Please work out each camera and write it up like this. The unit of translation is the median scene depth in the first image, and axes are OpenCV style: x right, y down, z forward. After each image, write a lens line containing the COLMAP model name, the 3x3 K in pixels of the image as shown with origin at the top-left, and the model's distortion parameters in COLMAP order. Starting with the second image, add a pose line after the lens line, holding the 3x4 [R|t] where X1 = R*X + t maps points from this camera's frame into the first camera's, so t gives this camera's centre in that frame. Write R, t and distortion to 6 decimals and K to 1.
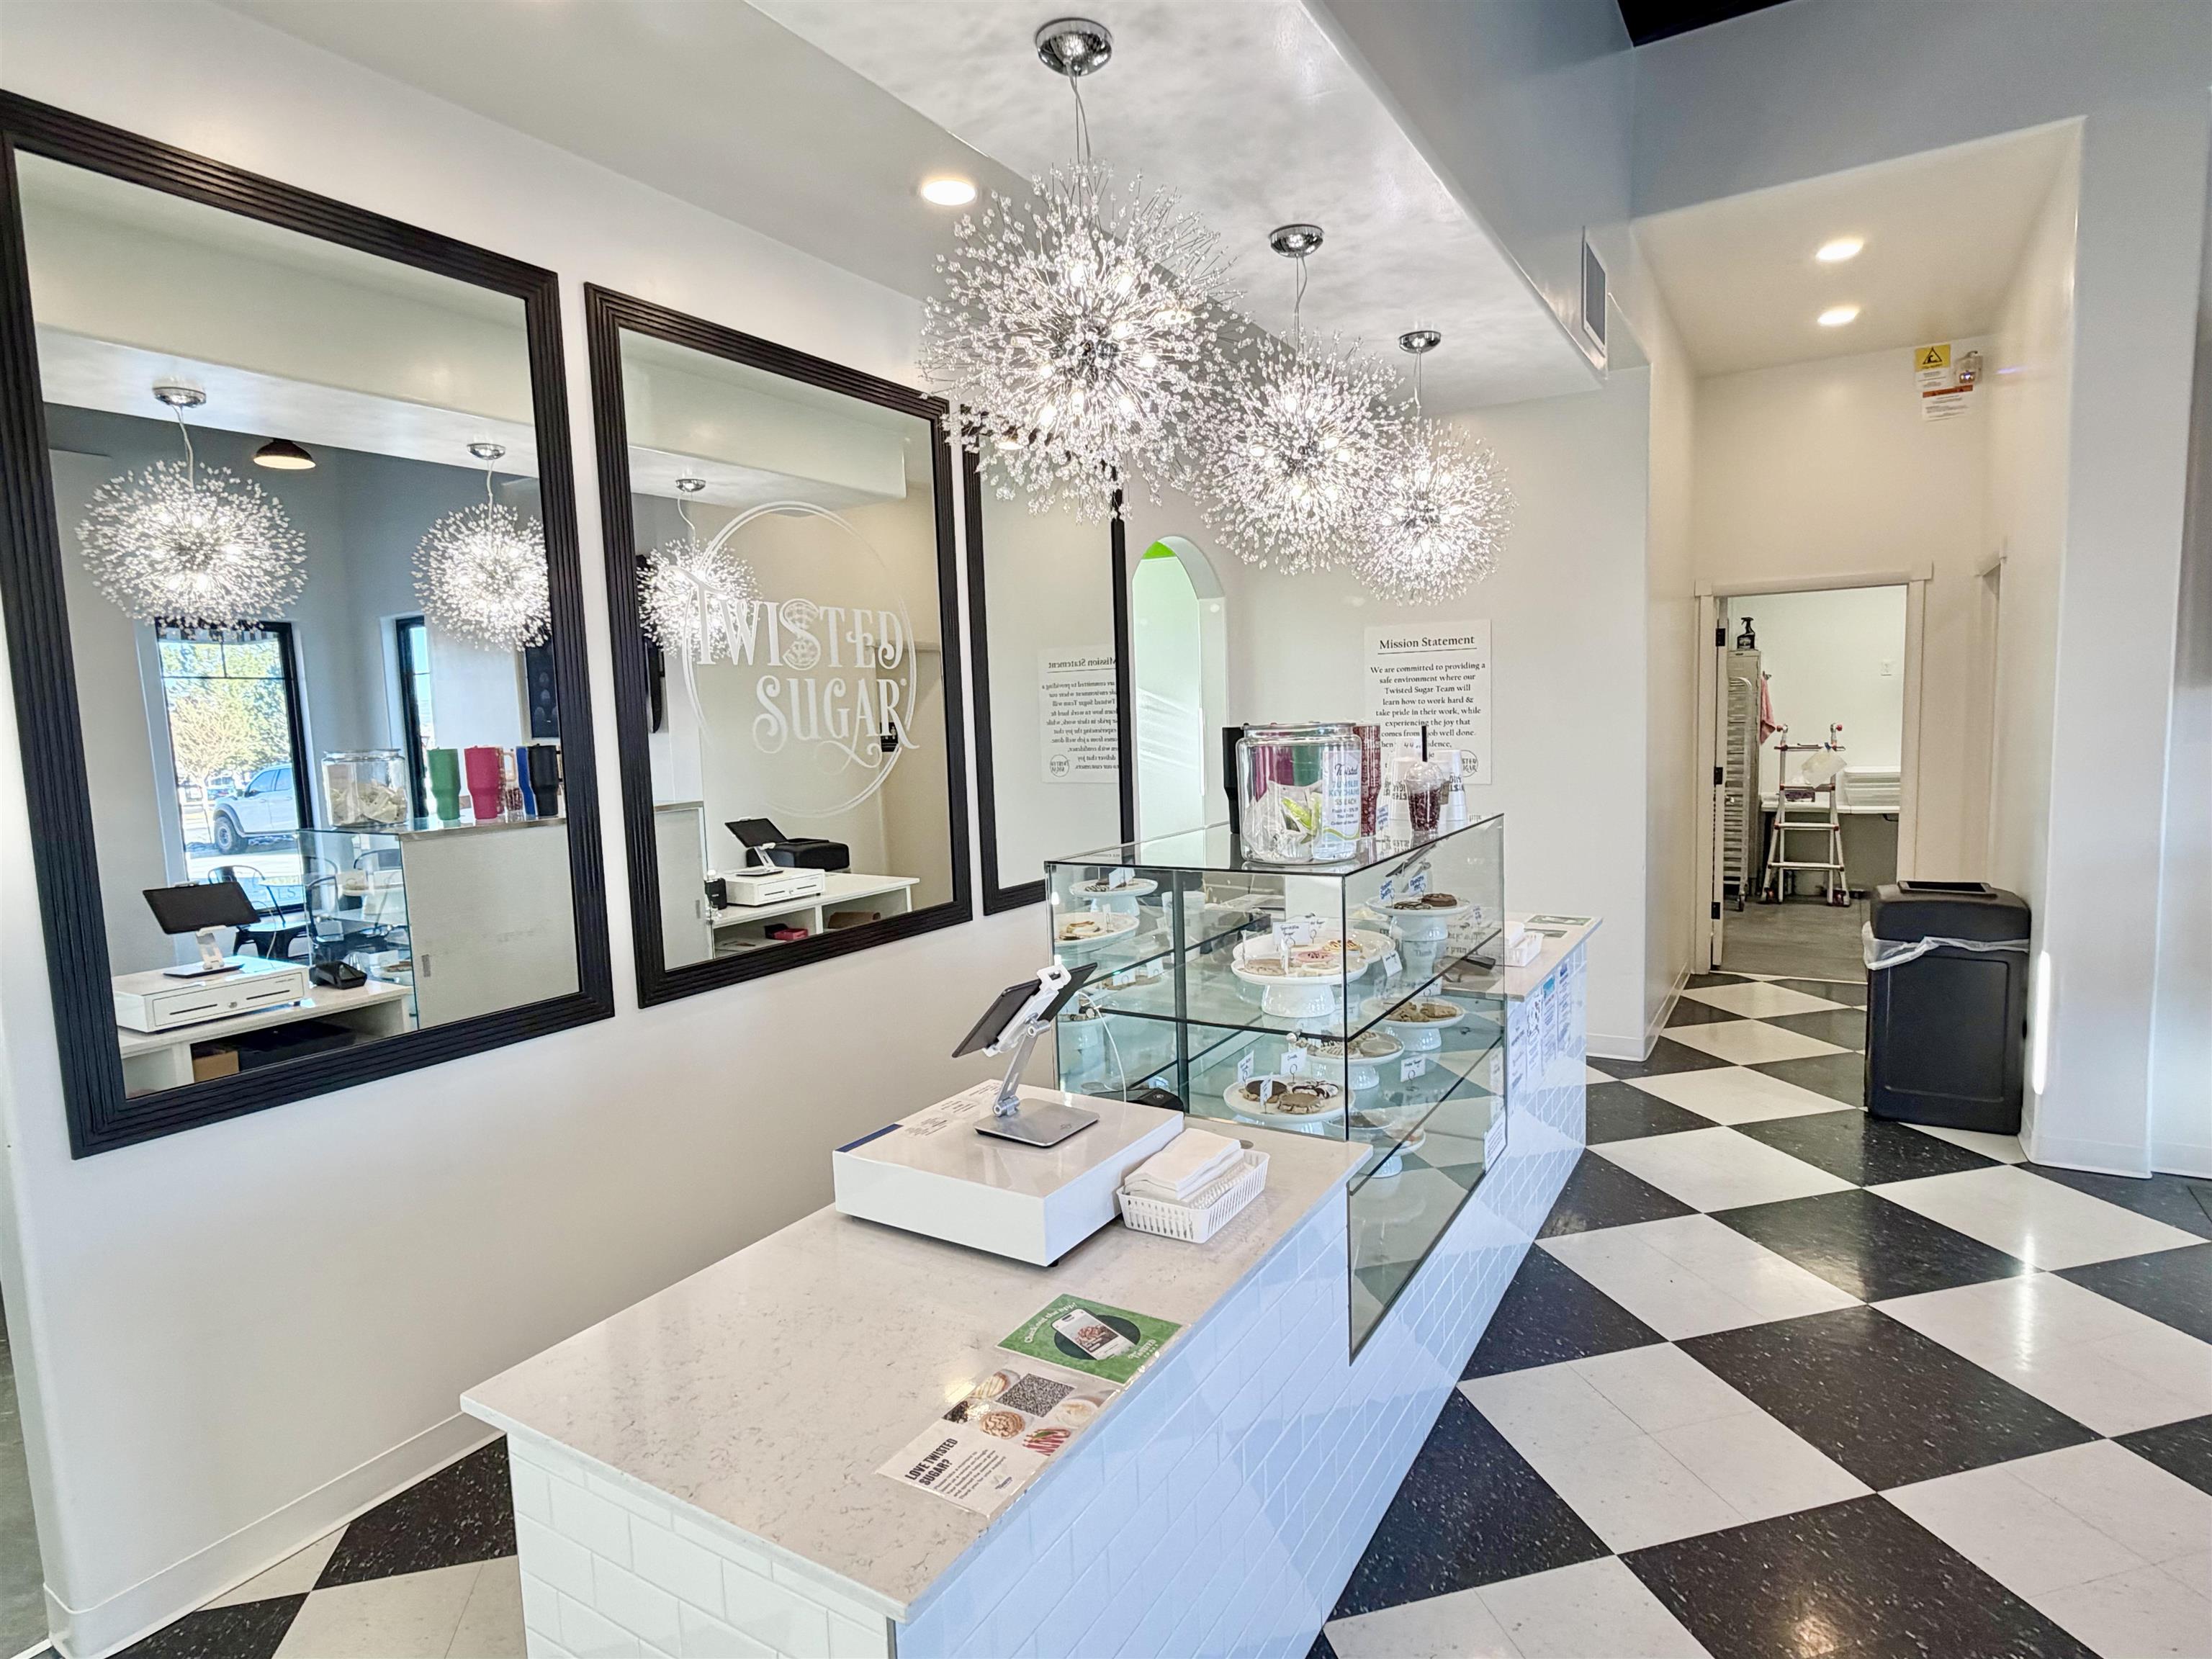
lens RADIAL K [[1178.5, 0, 1126.6], [0, 1178.5, 829.5], [0, 0, 1]] dist [0.001650, -0.001758]
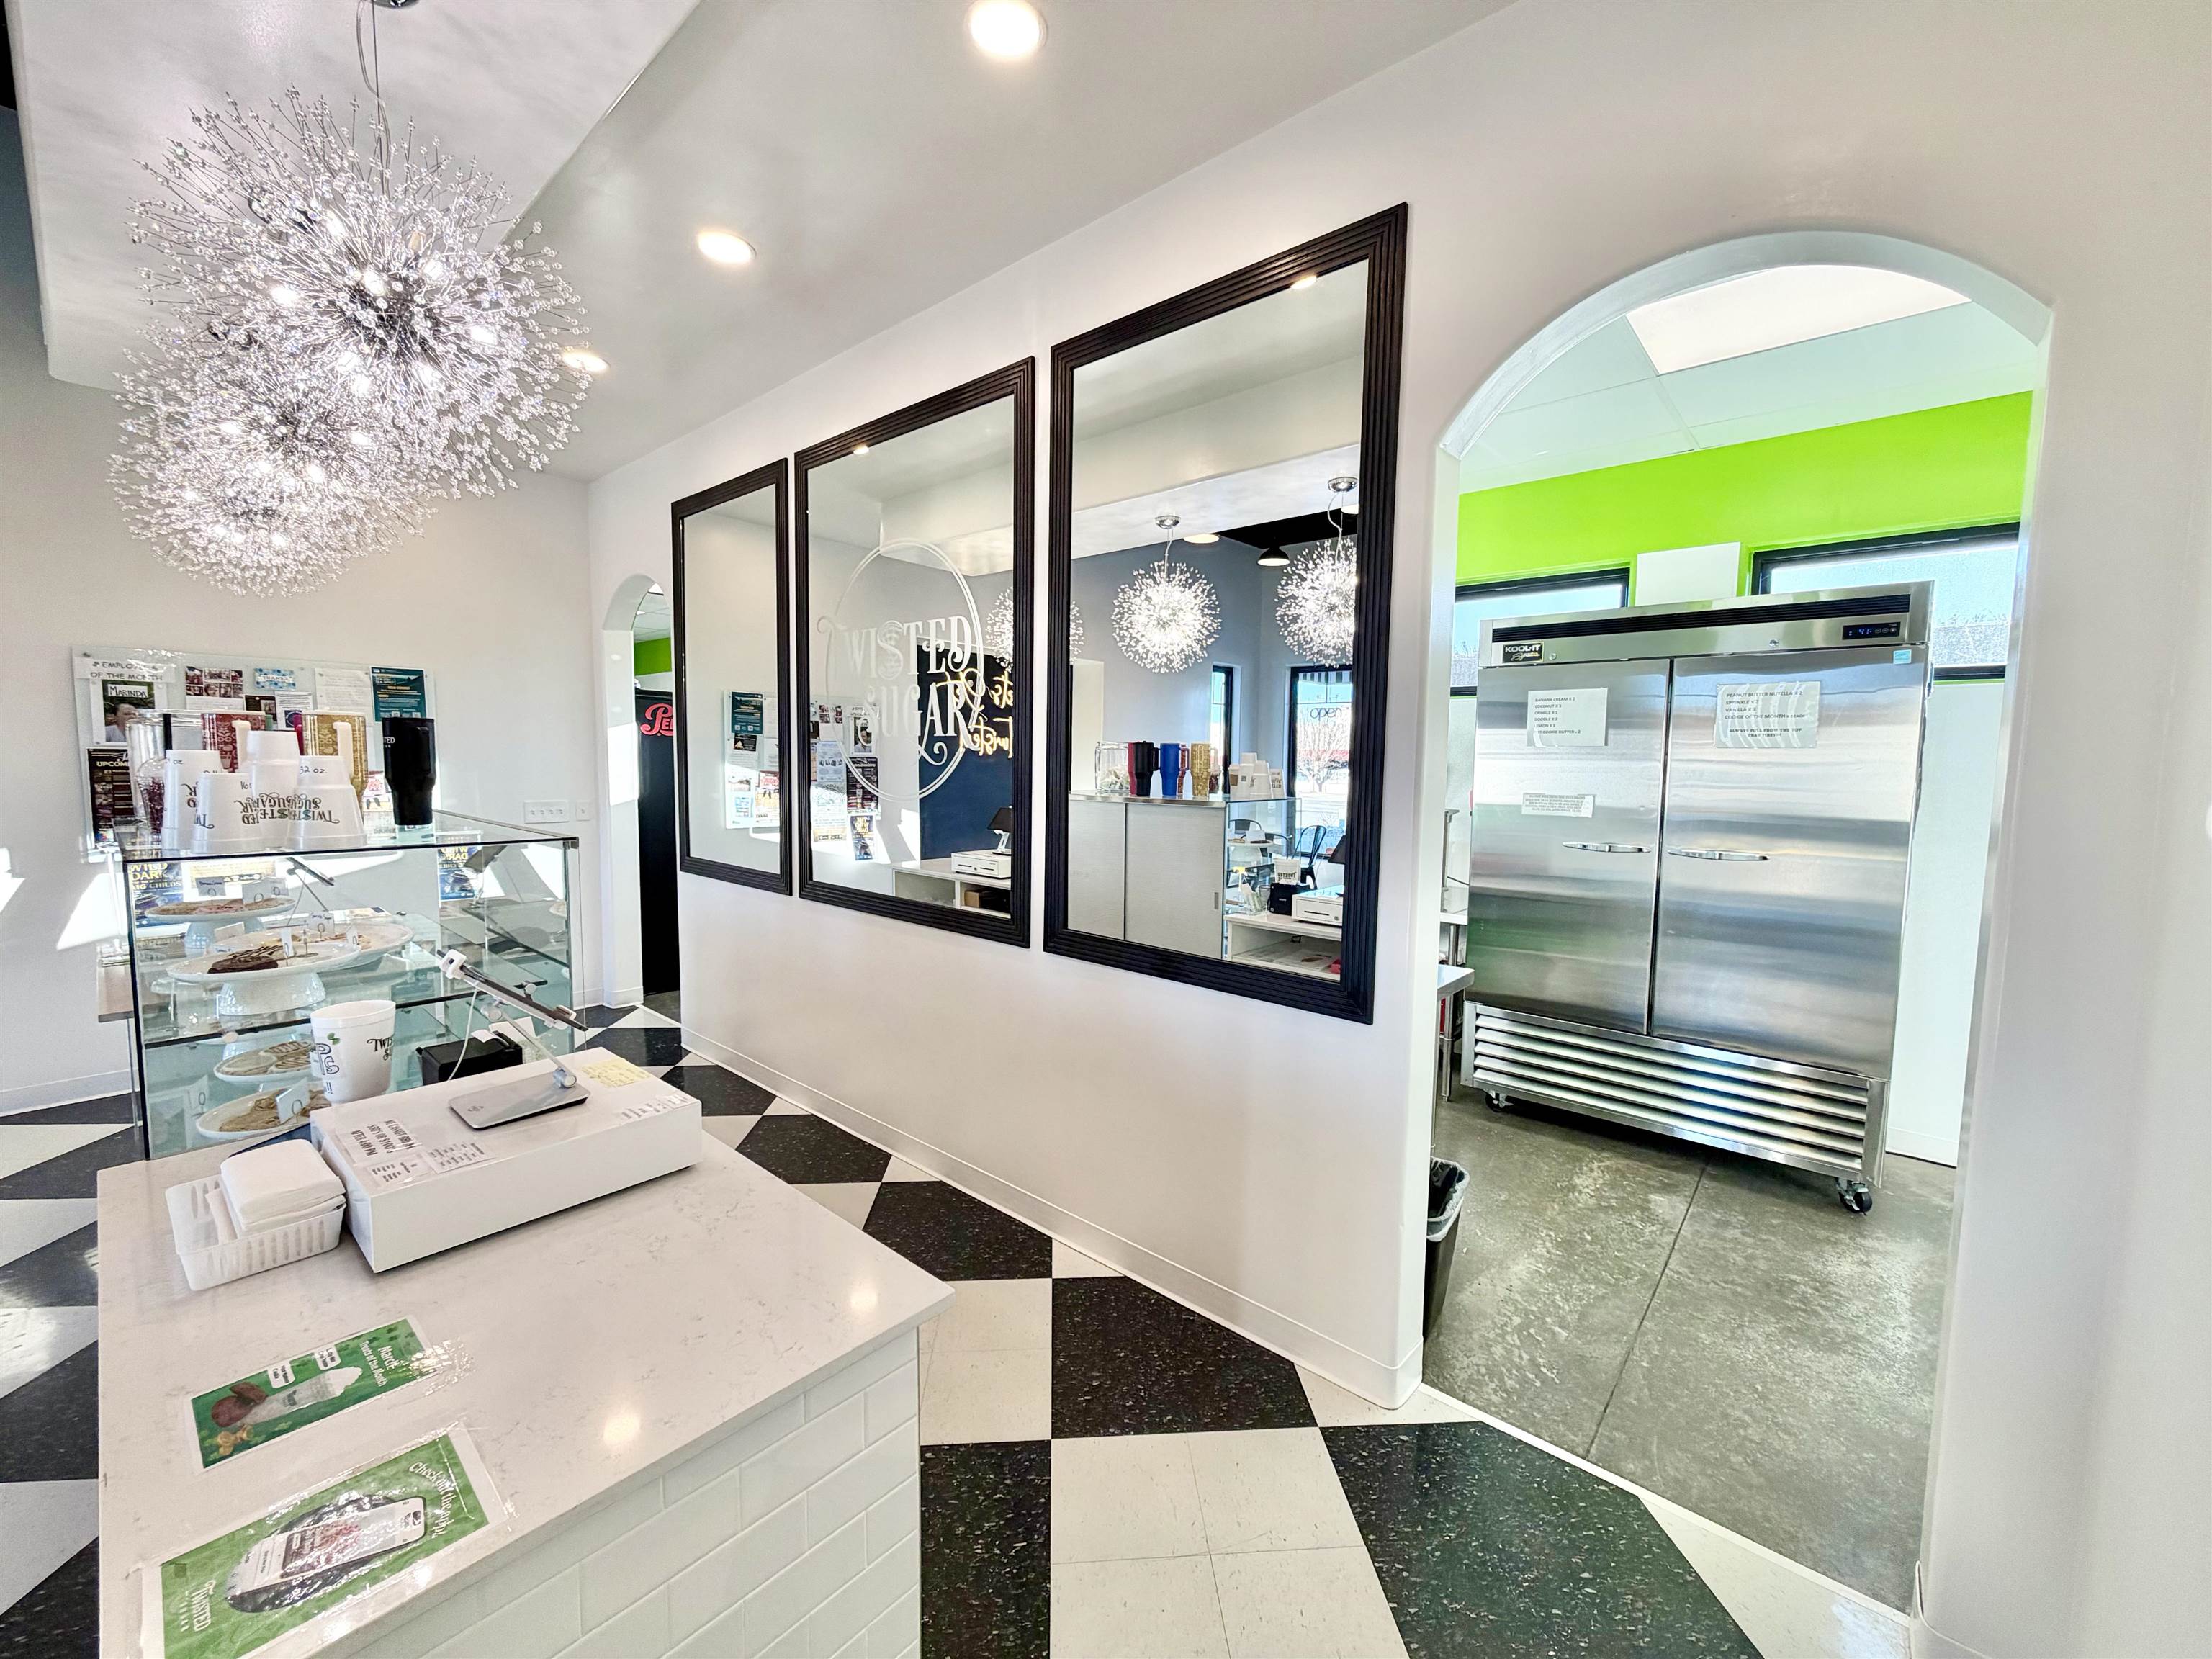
lens RADIAL K [[878.4, 0, 1116.2], [0, 878.4, 821.9], [0, 0, 1]] dist [-0.001111, 0.000411]
pose [[-0.173527, 0.104514, -0.979268, 0.482684], [-0.107124, 0.986450, 0.124263, -0.104075], [0.978986, 0.126466, -0.159980, 1.135451]]
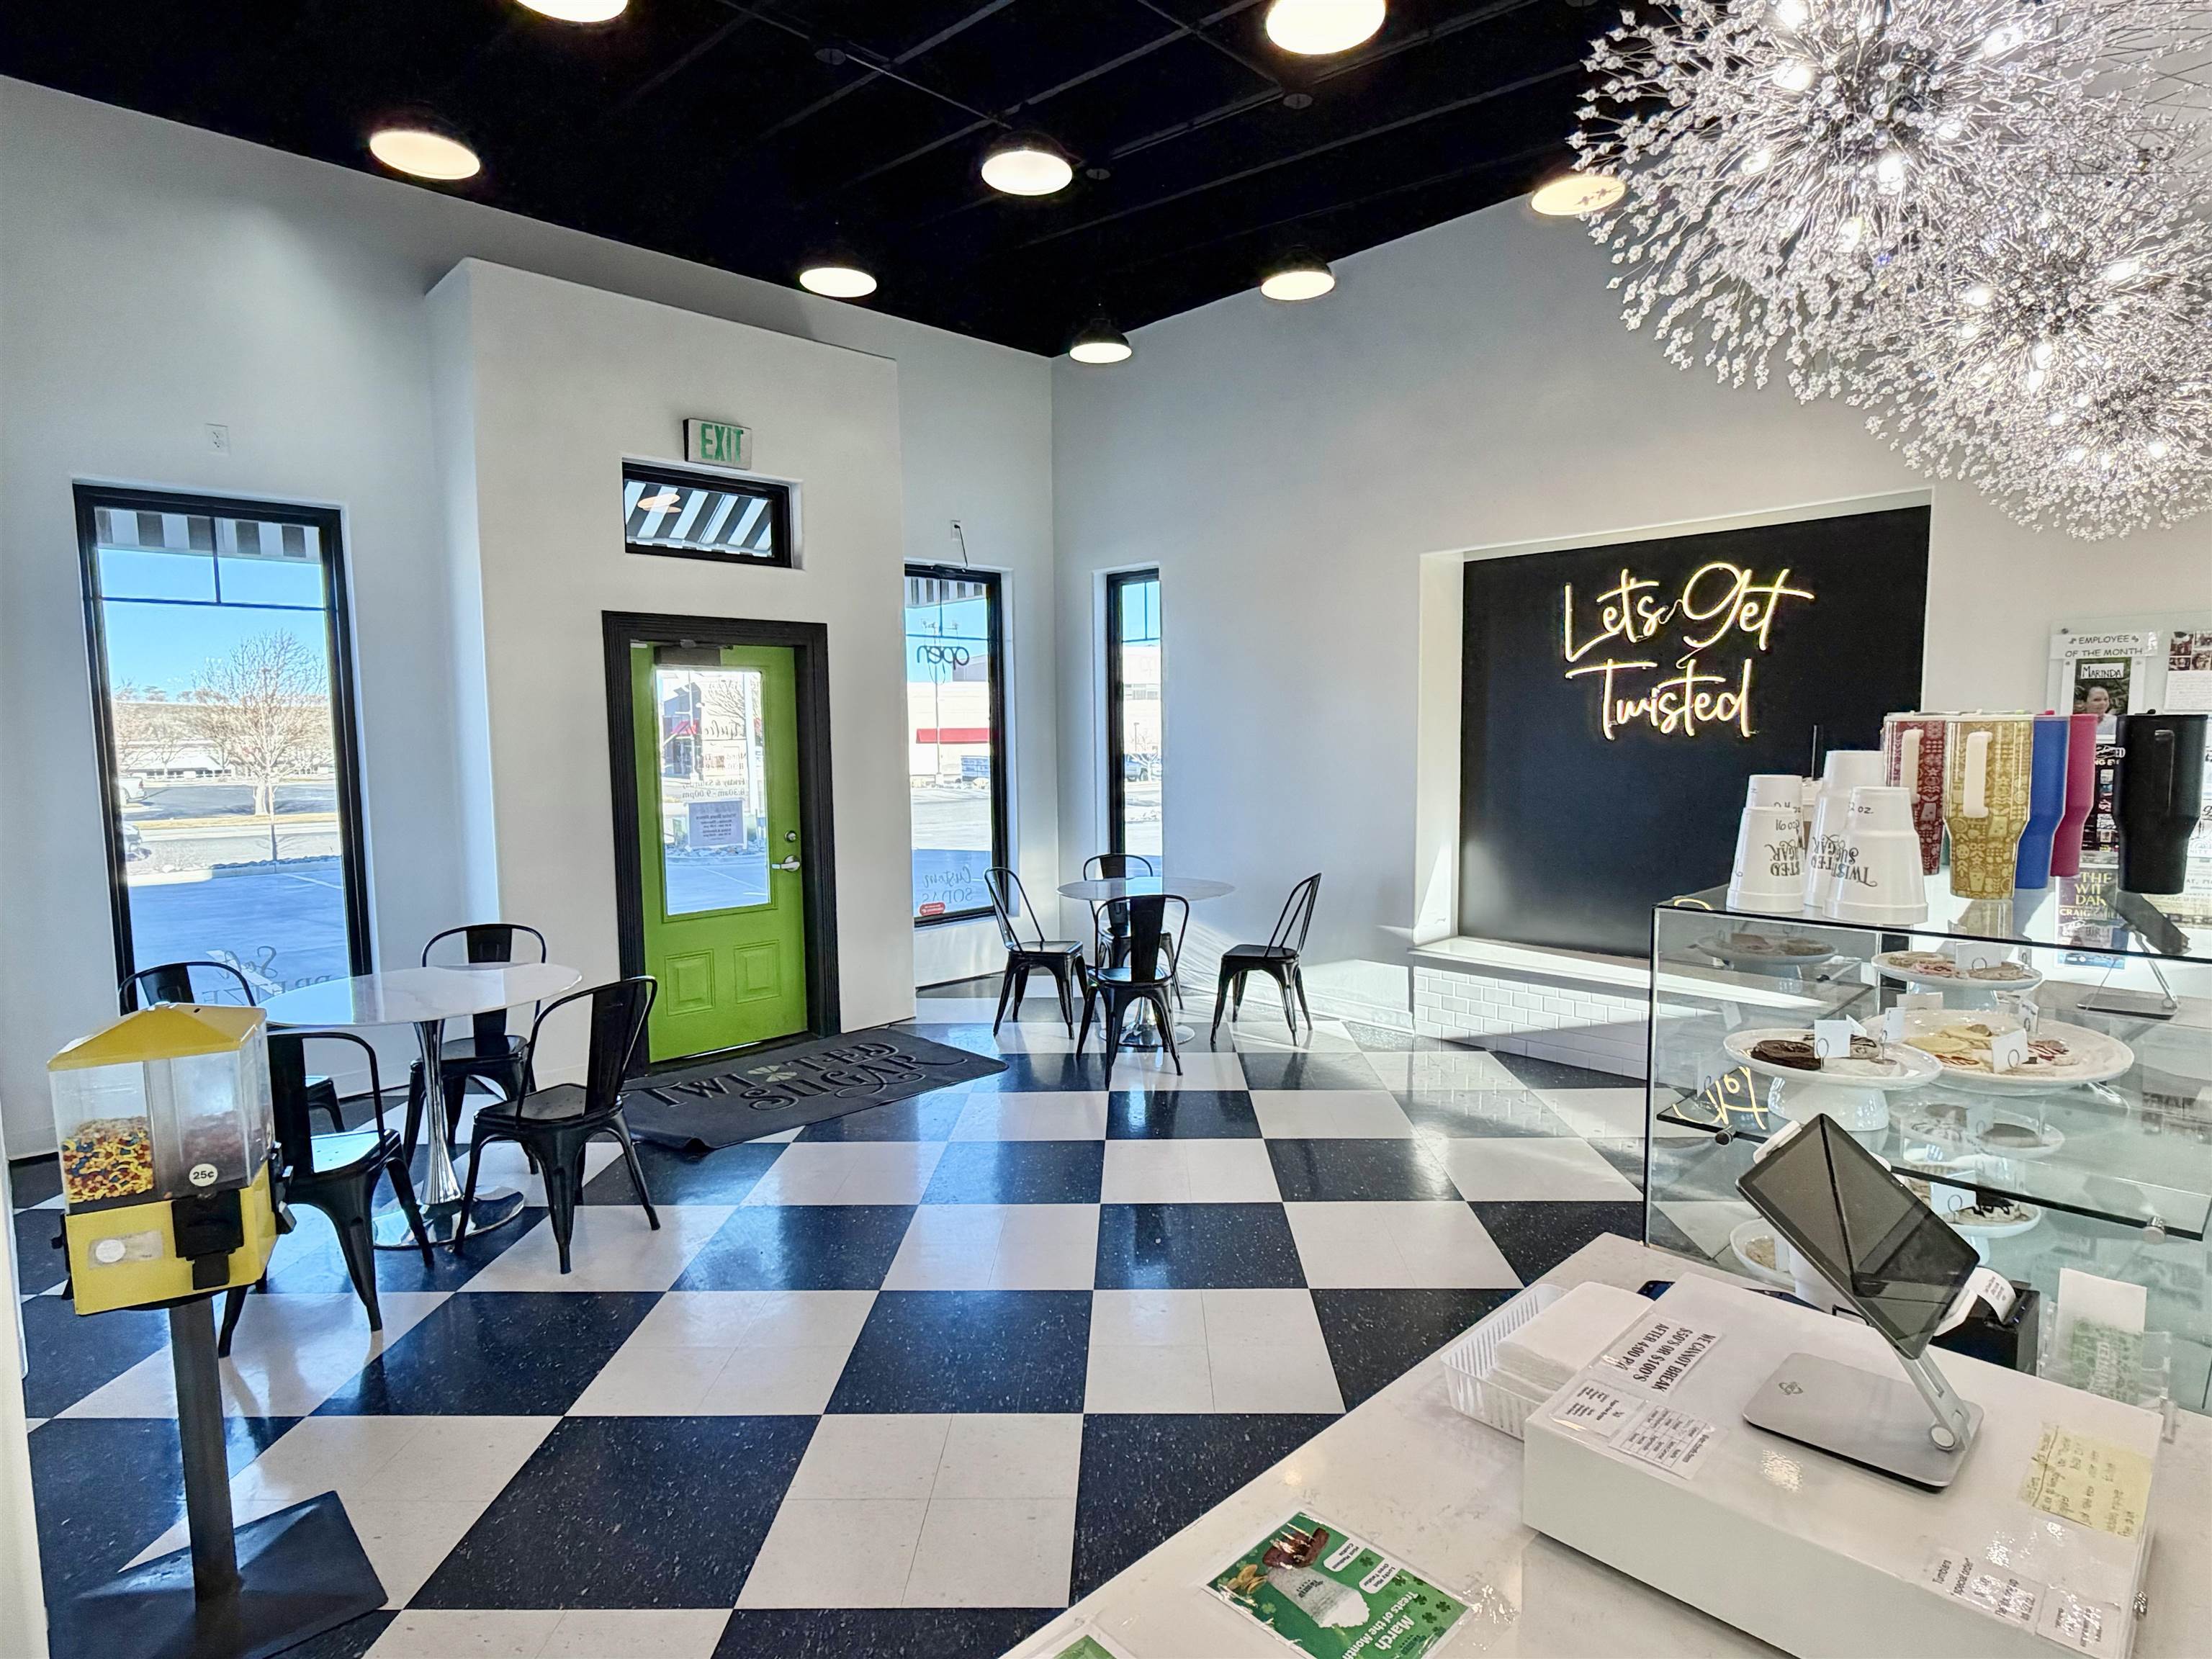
lens RADIAL K [[1178.5, 0, 1114.5], [0, 1178.5, 829.6], [0, 0, 1]] dist [0.001650, -0.001758]
pose [[-0.964588, 0.022350, 0.262814, 0.302043], [0.070388, 0.982081, 0.174821, -0.113850], [-0.254197, 0.187129, -0.948876, 1.132114]]
